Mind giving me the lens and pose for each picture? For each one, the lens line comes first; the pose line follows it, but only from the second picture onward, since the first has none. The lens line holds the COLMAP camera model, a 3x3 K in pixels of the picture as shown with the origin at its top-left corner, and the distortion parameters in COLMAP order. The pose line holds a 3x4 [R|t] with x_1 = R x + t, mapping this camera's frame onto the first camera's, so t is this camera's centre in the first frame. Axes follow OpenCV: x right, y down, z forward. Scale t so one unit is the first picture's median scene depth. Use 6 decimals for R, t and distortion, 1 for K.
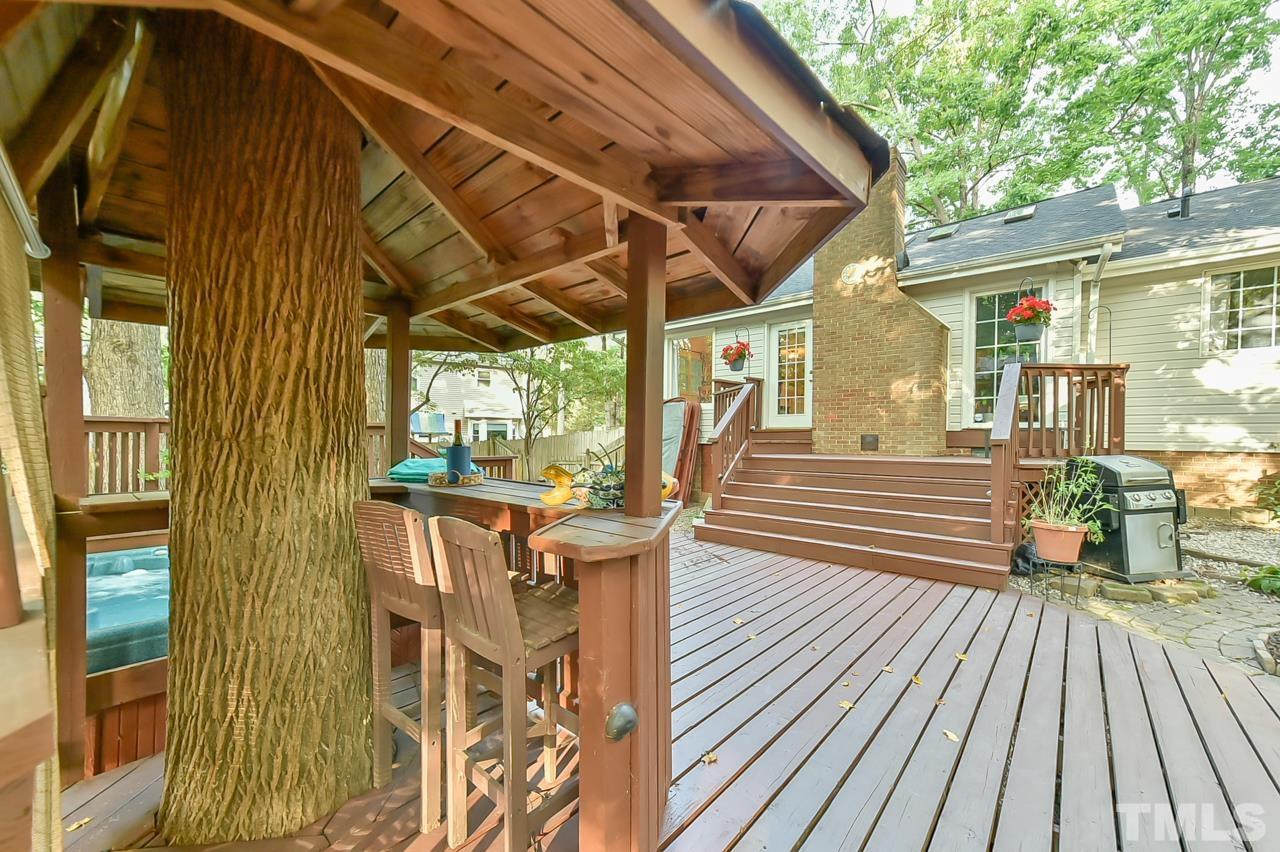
lens RADIAL K [[498.8, 0, 639.3], [0, 498.8, 434.9], [0, 0, 1]] dist [0.013815, -0.000222]
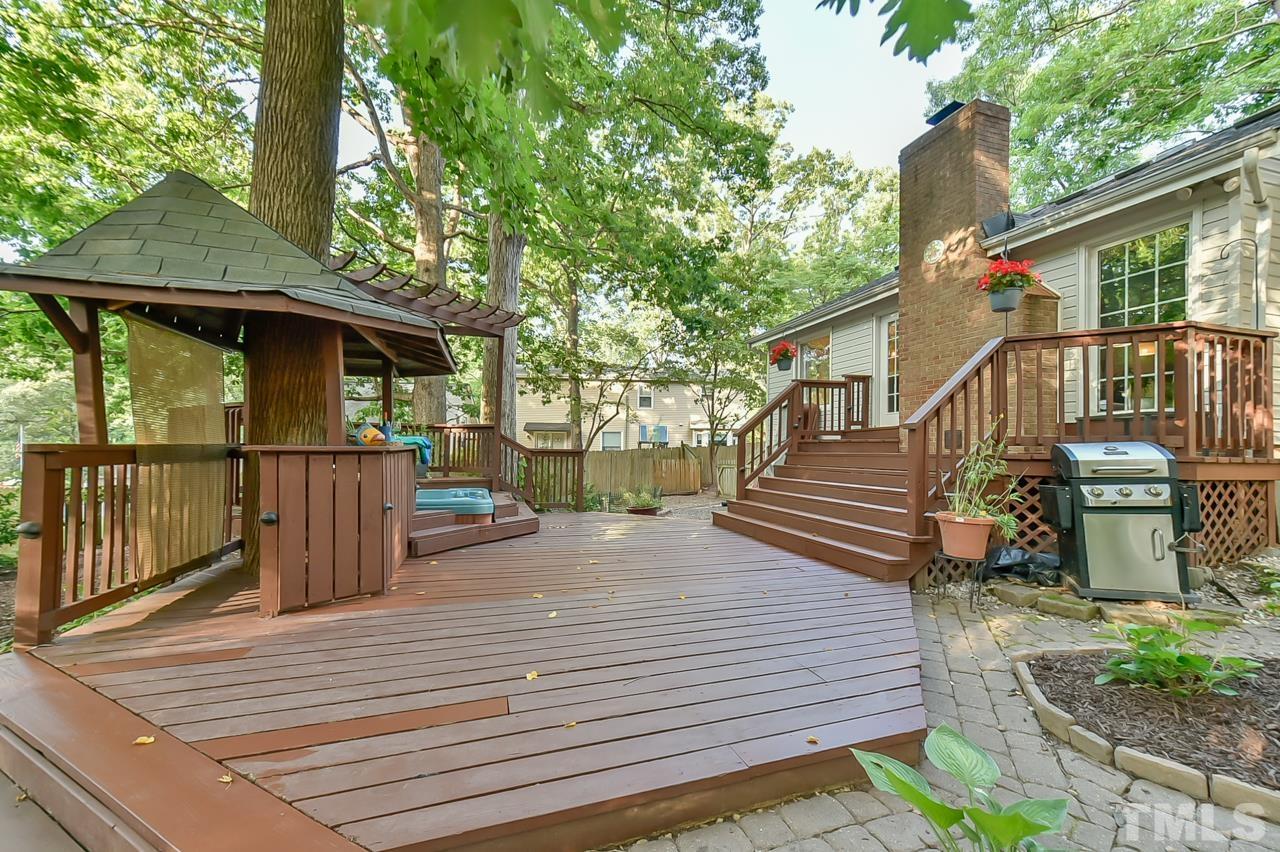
lens RADIAL K [[498.8, 0, 643.8], [0, 498.8, 437.0], [0, 0, 1]] dist [0.013815, -0.000222]
pose [[0.850697, -0.010773, -0.525547, 0.481803], [-0.002303, 0.999704, -0.024220, 0.035304], [0.525652, 0.021814, 0.850420, -0.033553]]
